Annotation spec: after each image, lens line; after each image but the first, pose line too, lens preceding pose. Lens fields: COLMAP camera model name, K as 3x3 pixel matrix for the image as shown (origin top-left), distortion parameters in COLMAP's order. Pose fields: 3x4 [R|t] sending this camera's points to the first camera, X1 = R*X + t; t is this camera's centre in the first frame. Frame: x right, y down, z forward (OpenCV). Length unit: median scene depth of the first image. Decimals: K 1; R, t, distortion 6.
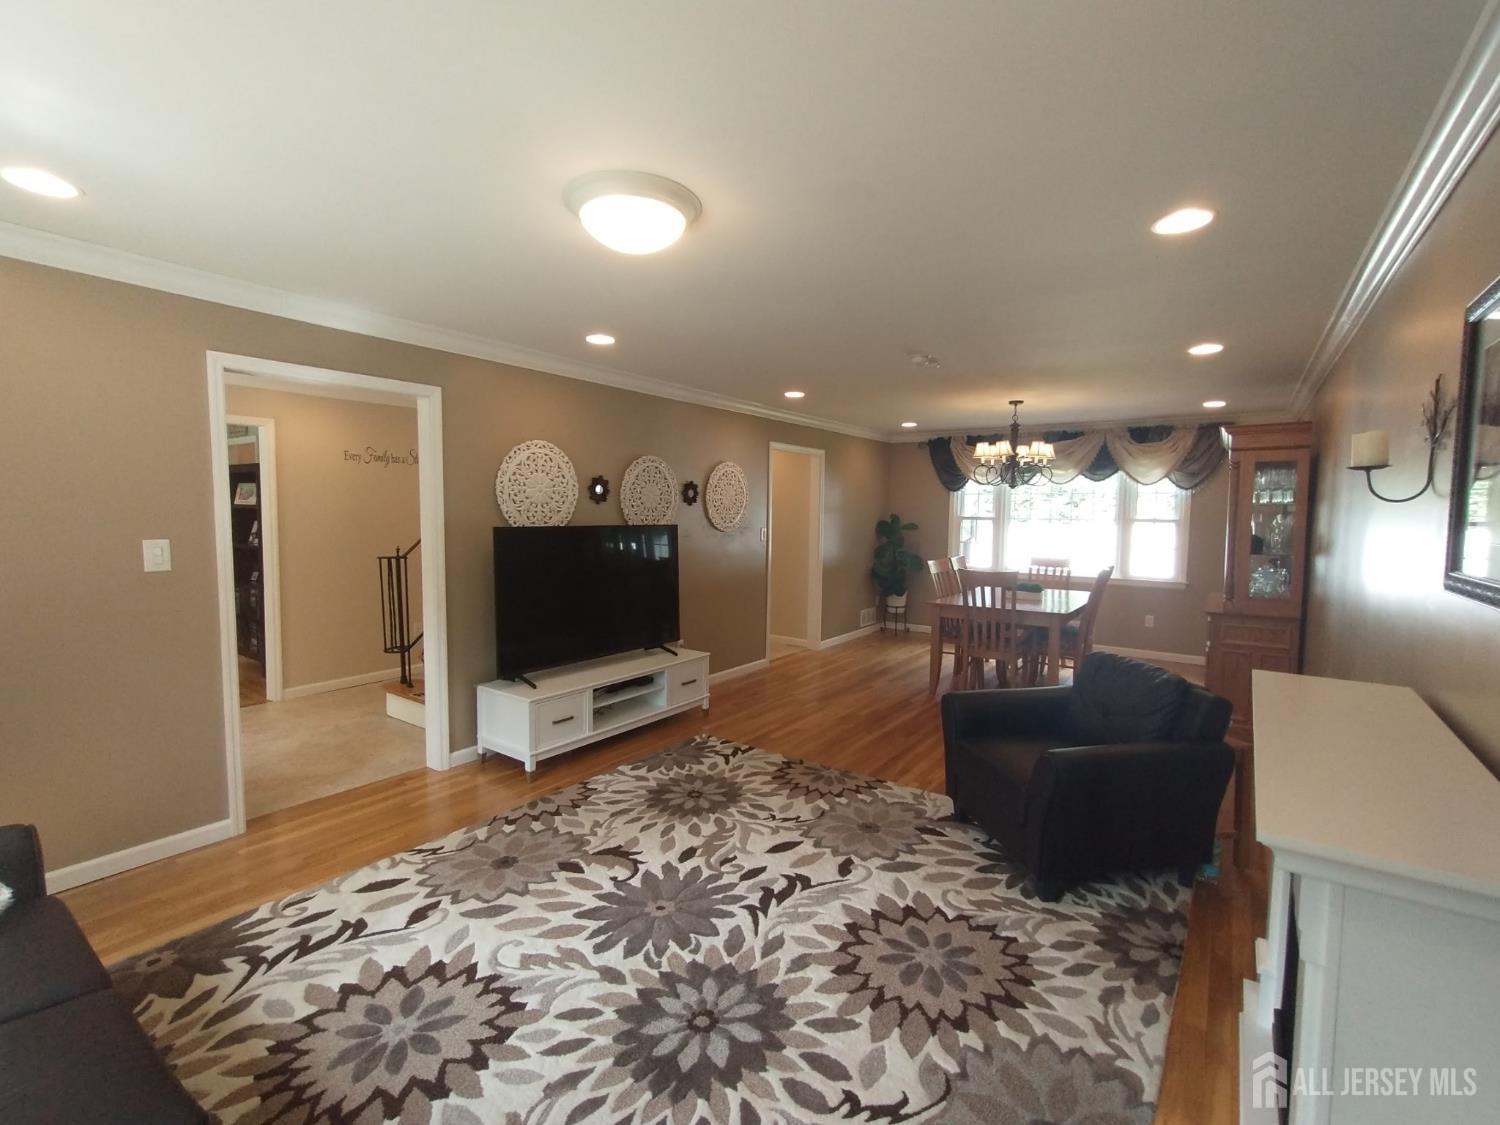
lens RADIAL K [[676.9, 0, 752.2], [0, 676.9, 560.4], [0, 0, 1]] dist [-0.003387, 0.001443]
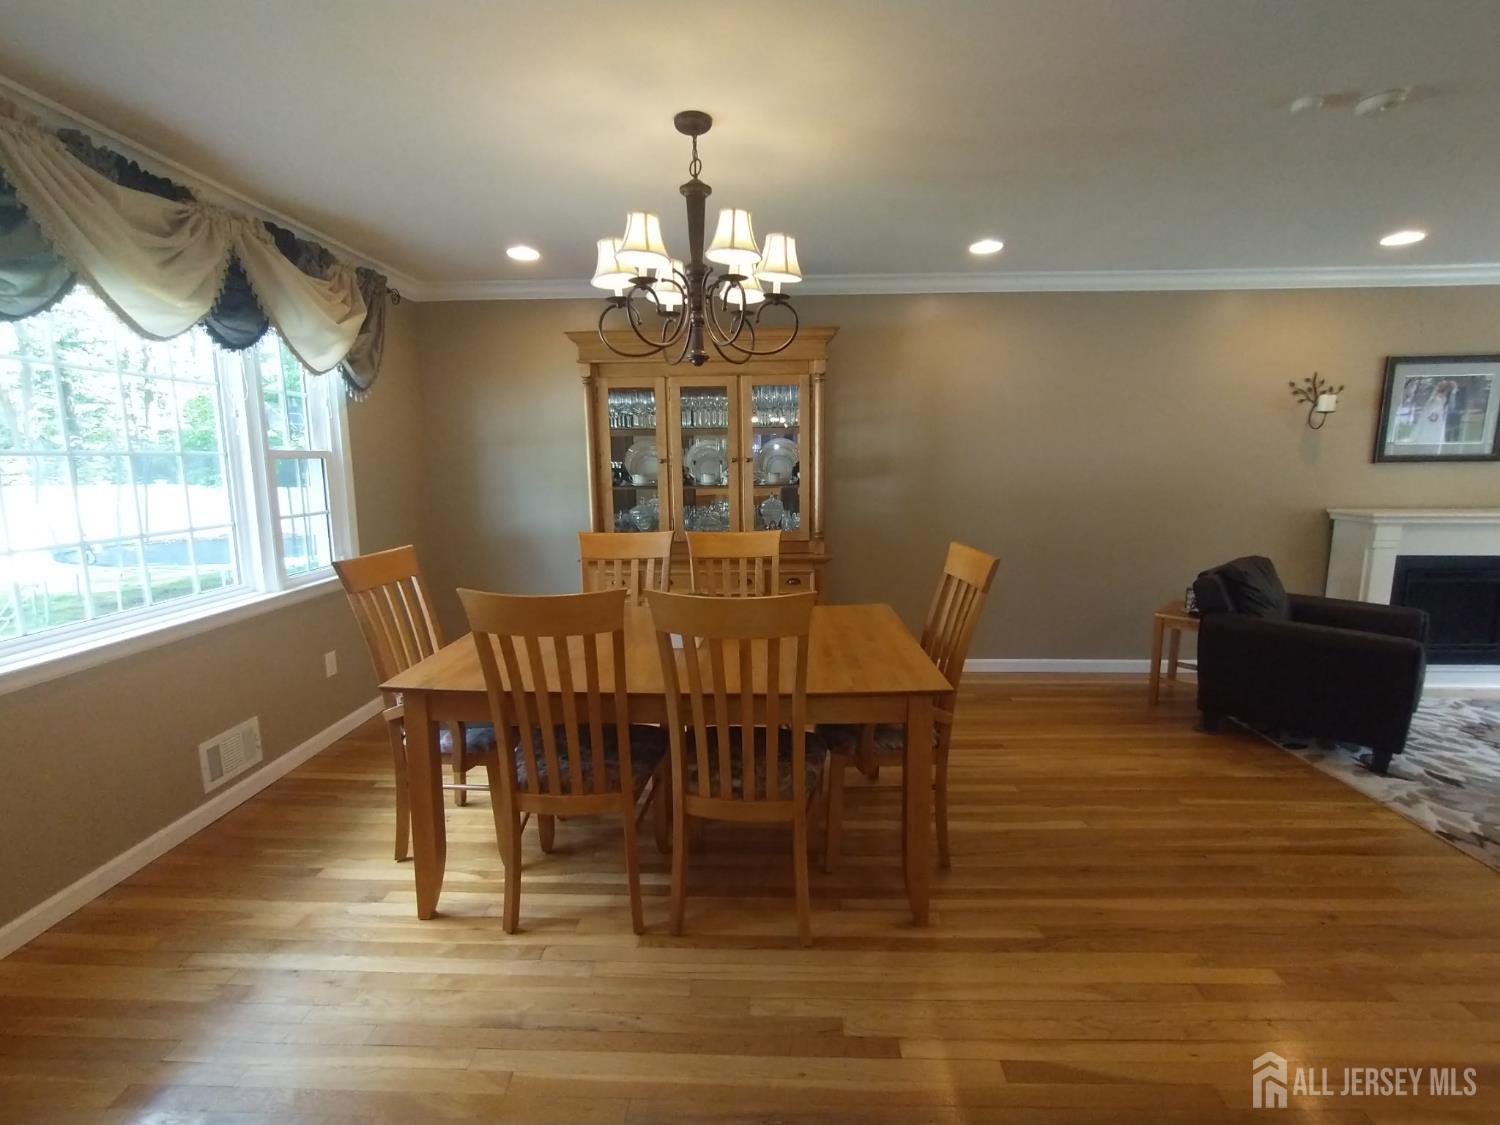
lens RADIAL K [[676.9, 0, 752.2], [0, 676.9, 561.0], [0, 0, 1]] dist [-0.003387, 0.001443]
pose [[-0.558475, -0.135863, 0.818320, 0.091606], [0.063763, 0.976546, 0.205649, -0.163972], [-0.827067, 0.167028, -0.536713, 2.626103]]
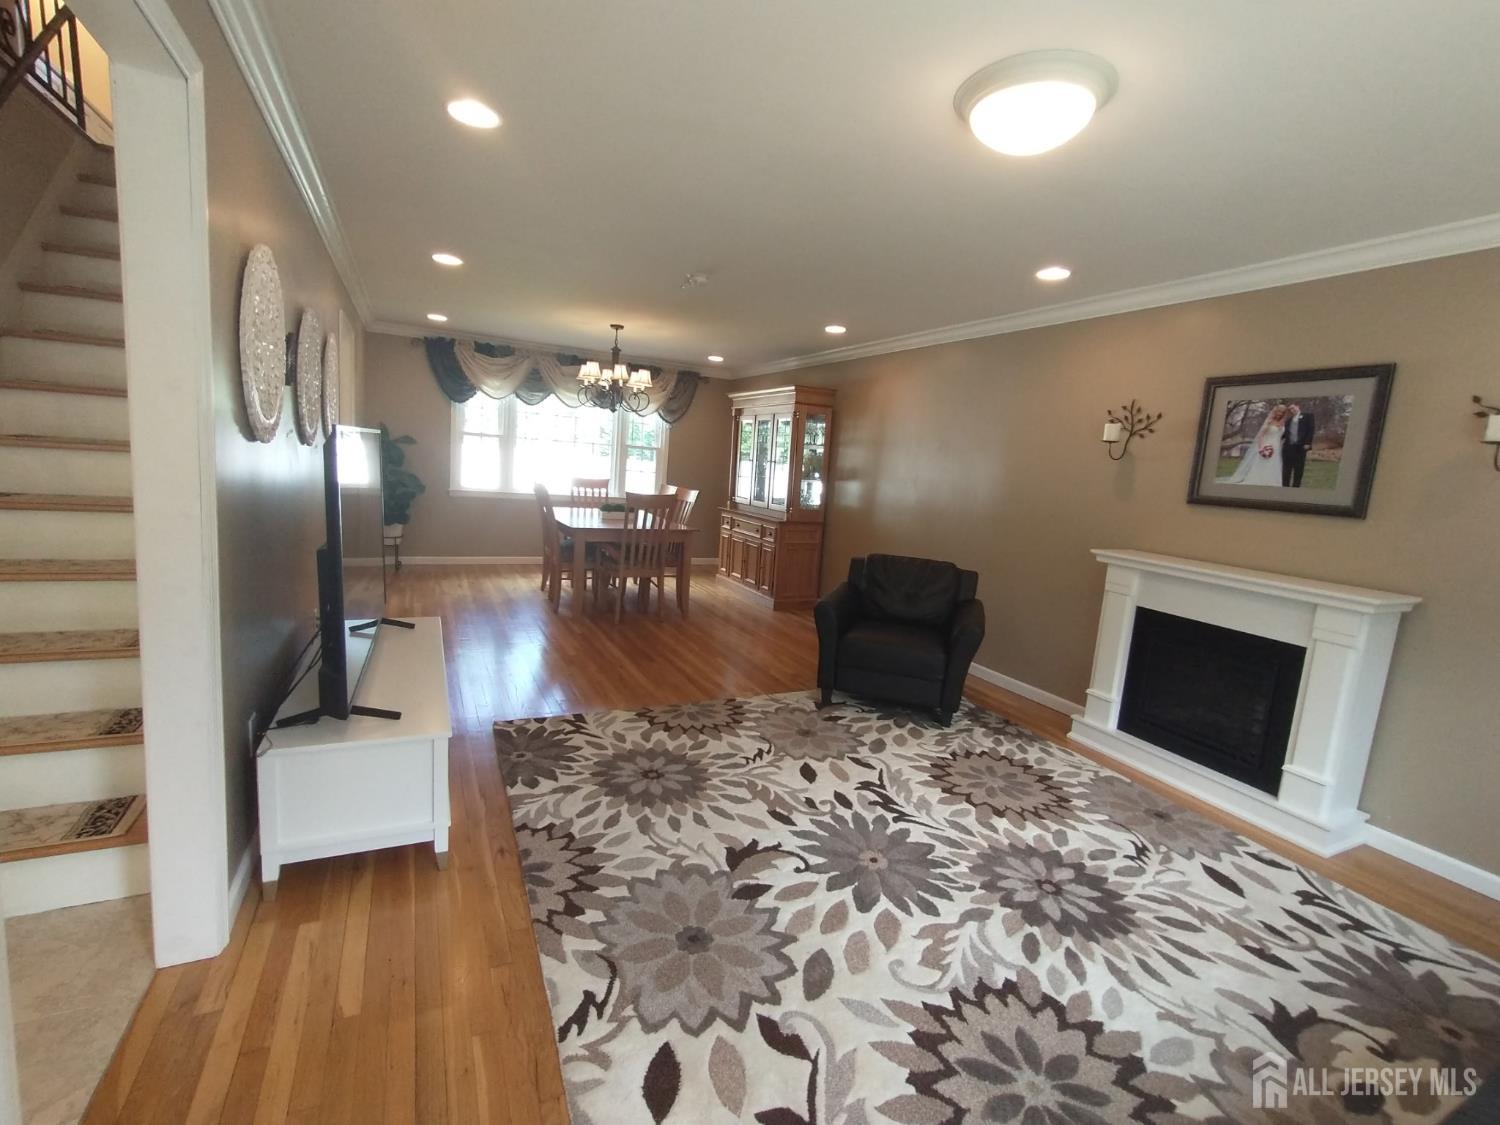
lens RADIAL K [[676.9, 0, 753.9], [0, 676.9, 558.7], [0, 0, 1]] dist [-0.003387, 0.001443]
pose [[0.472694, -0.100829, 0.875439, -0.955304], [-0.006130, 0.993032, 0.117682, -0.016619], [-0.881205, -0.060994, 0.468782, 0.692786]]
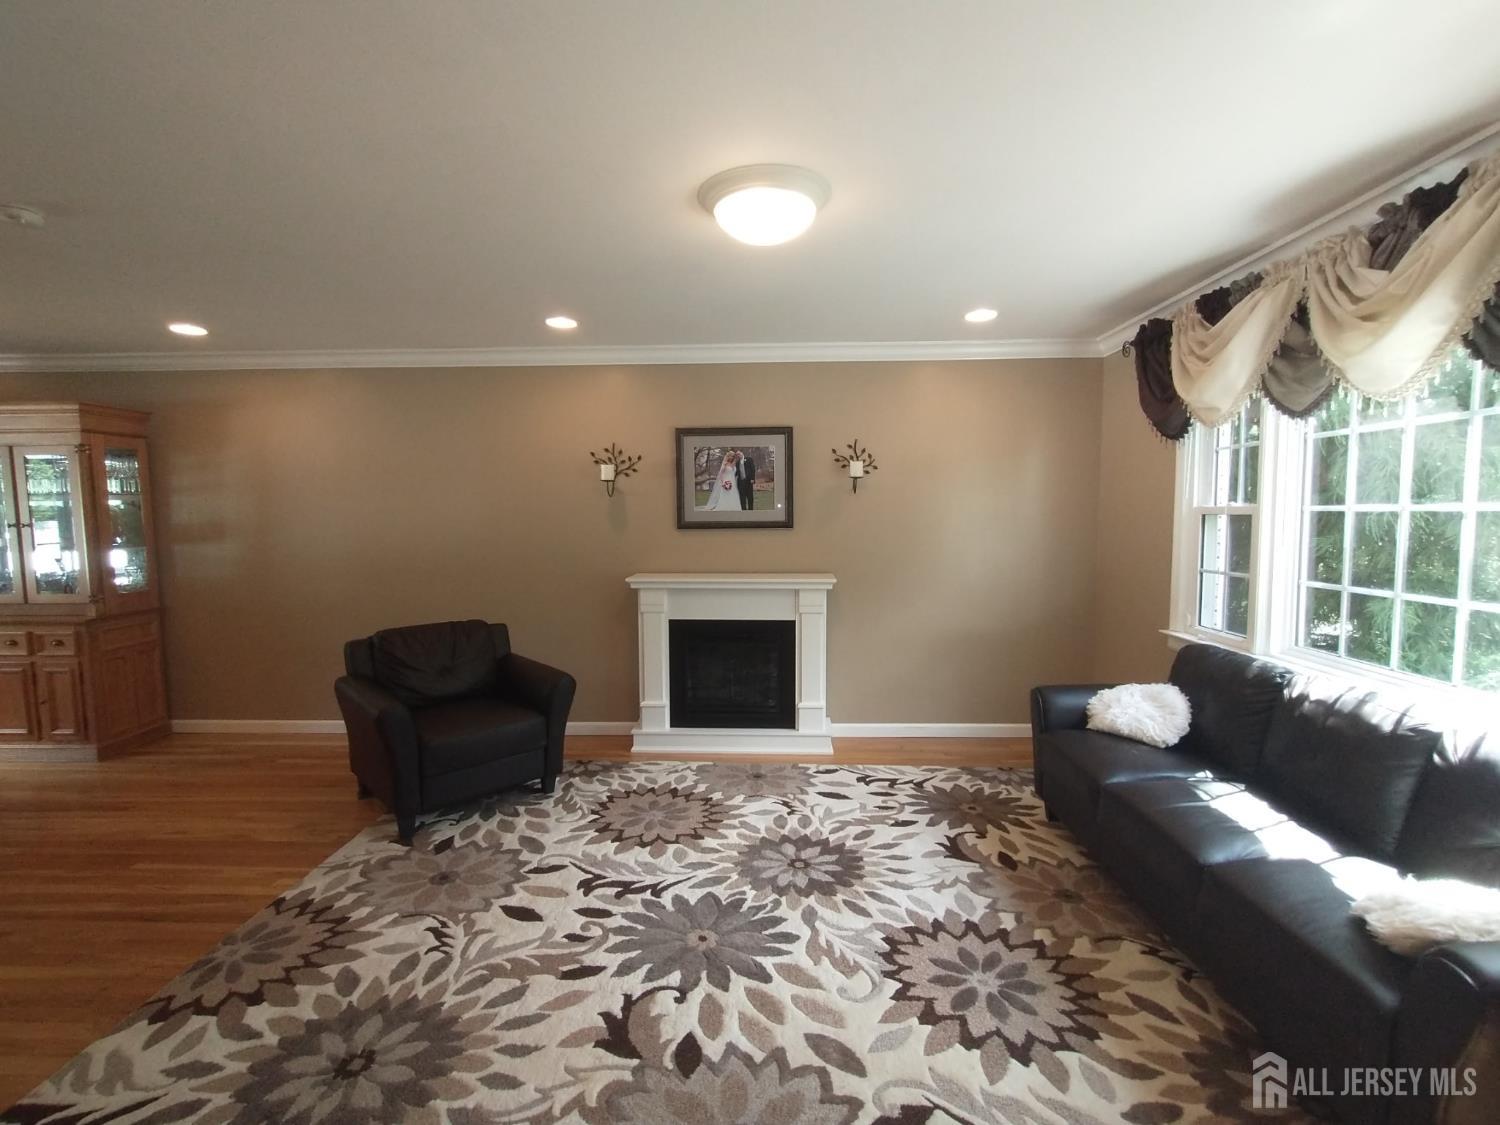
lens RADIAL K [[676.9, 0, 752.0], [0, 676.9, 557.7], [0, 0, 1]] dist [-0.003387, 0.001443]
pose [[-0.552948, -0.064782, 0.830694, -0.842192], [0.061762, 0.991044, 0.118398, -0.085674], [-0.830924, 0.116773, -0.543994, 1.307514]]
